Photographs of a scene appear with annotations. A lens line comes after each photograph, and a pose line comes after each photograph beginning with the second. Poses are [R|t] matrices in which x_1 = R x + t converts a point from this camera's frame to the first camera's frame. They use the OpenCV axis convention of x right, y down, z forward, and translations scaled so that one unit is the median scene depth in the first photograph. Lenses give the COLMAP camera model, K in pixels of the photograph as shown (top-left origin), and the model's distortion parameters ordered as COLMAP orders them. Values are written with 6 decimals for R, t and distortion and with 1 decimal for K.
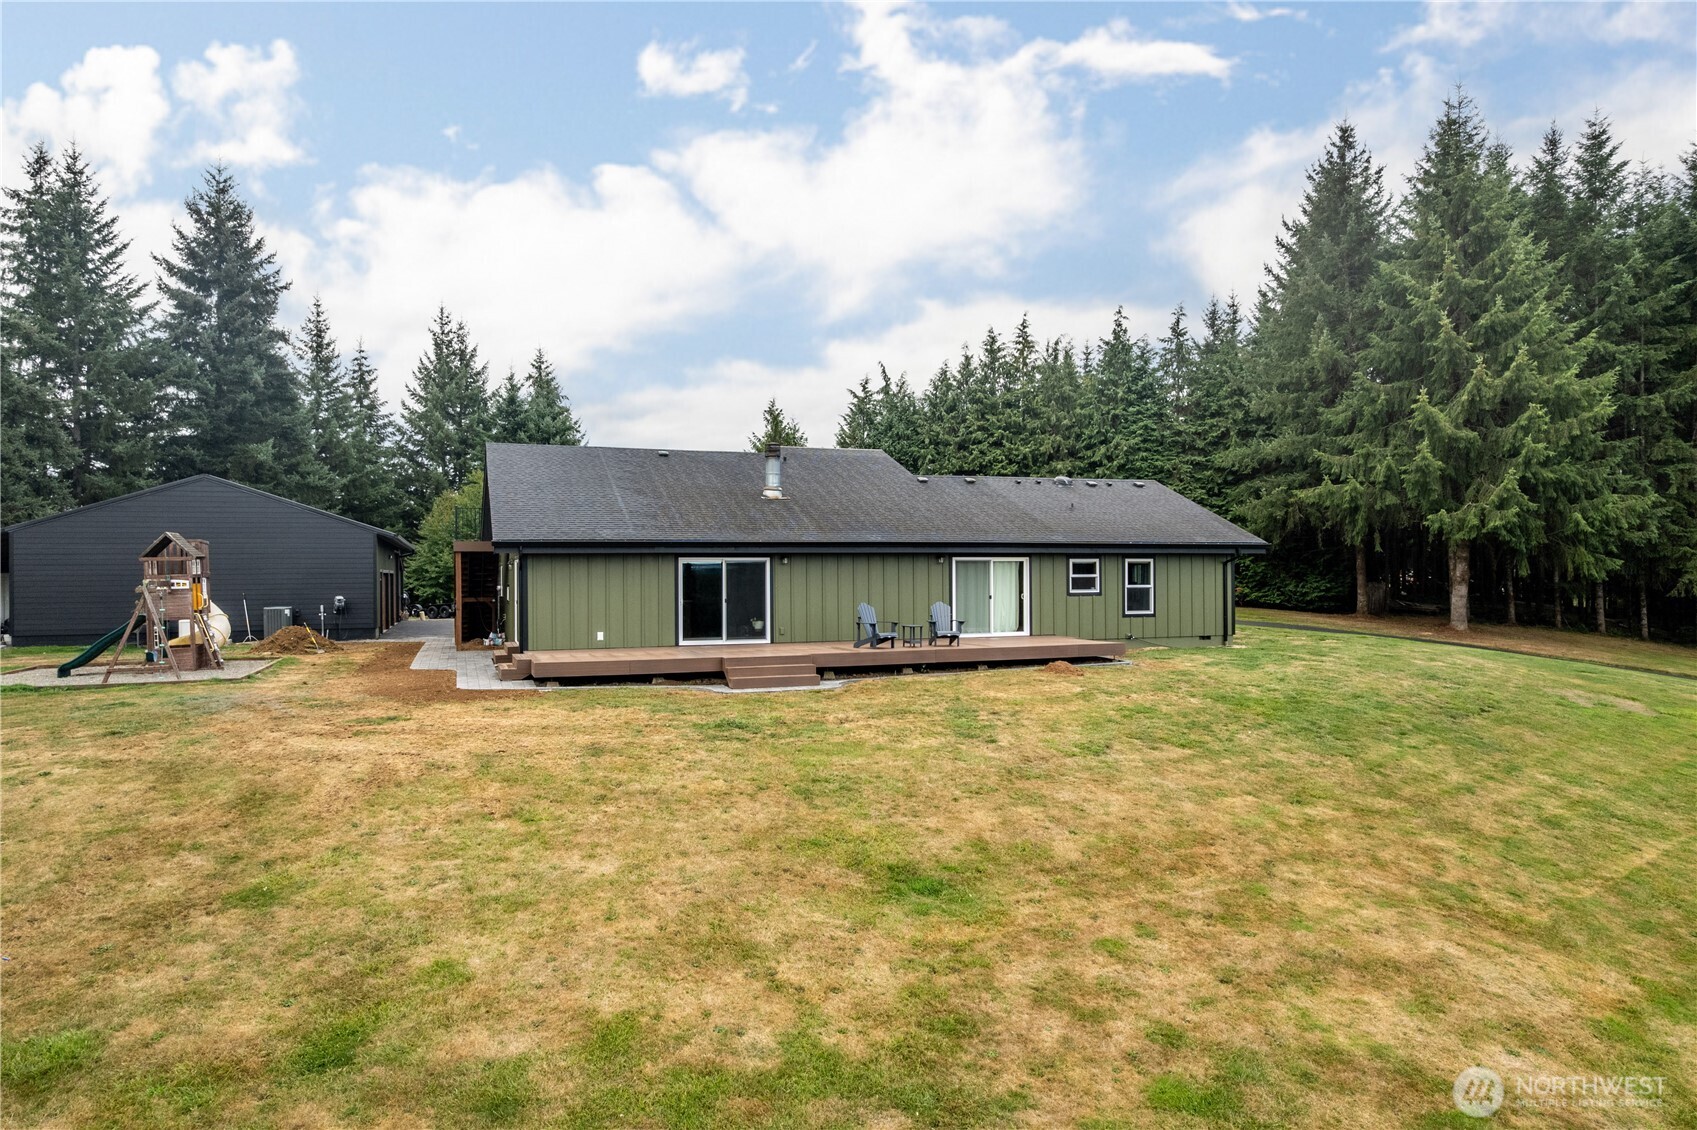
lens RADIAL K [[1088.1, 0, 848.5], [0, 1088.1, 565.0], [0, 0, 1]] dist [-0.086427, 0.075130]
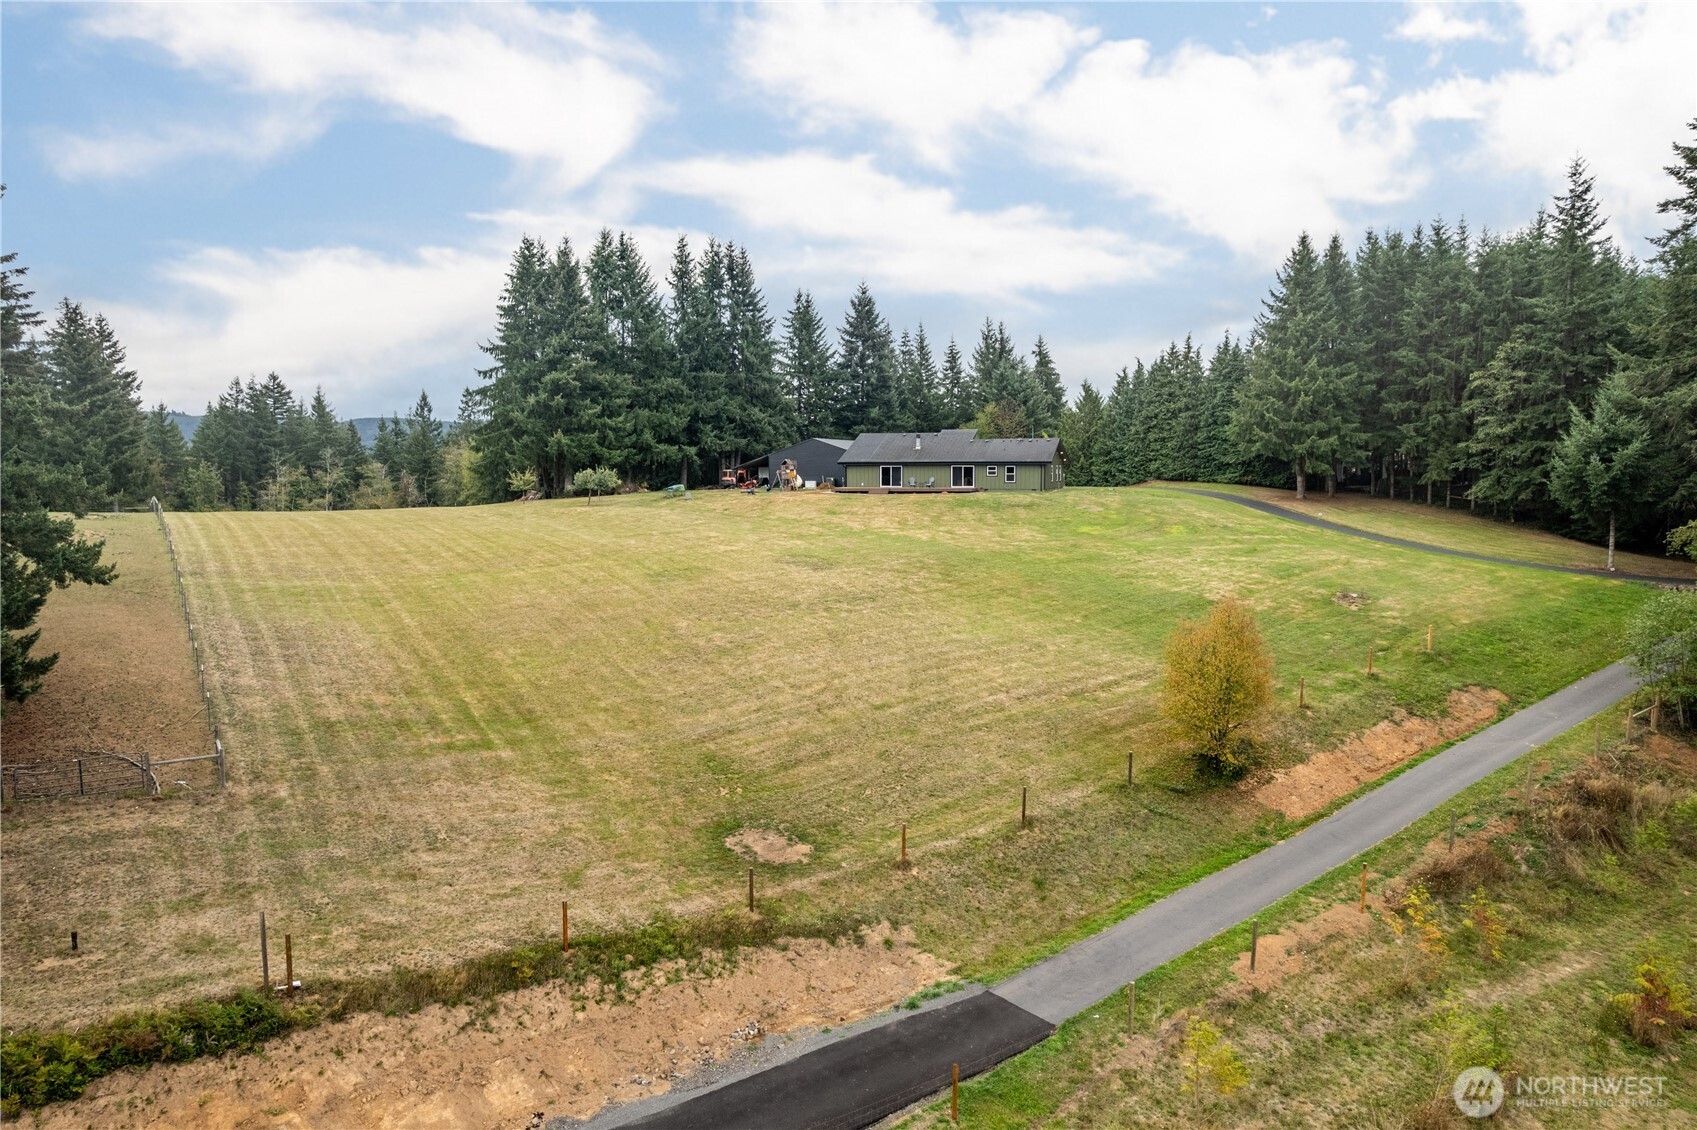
lens RADIAL K [[1088.1, 0, 848.5], [0, 1088.1, 565.0], [0, 0, 1]] dist [-0.086427, 0.075130]
pose [[0.778729, 0.062756, -0.624214, 0.936639], [0.004711, 0.994371, 0.105847, -0.027618], [0.627343, -0.085367, 0.774050, -0.925216]]
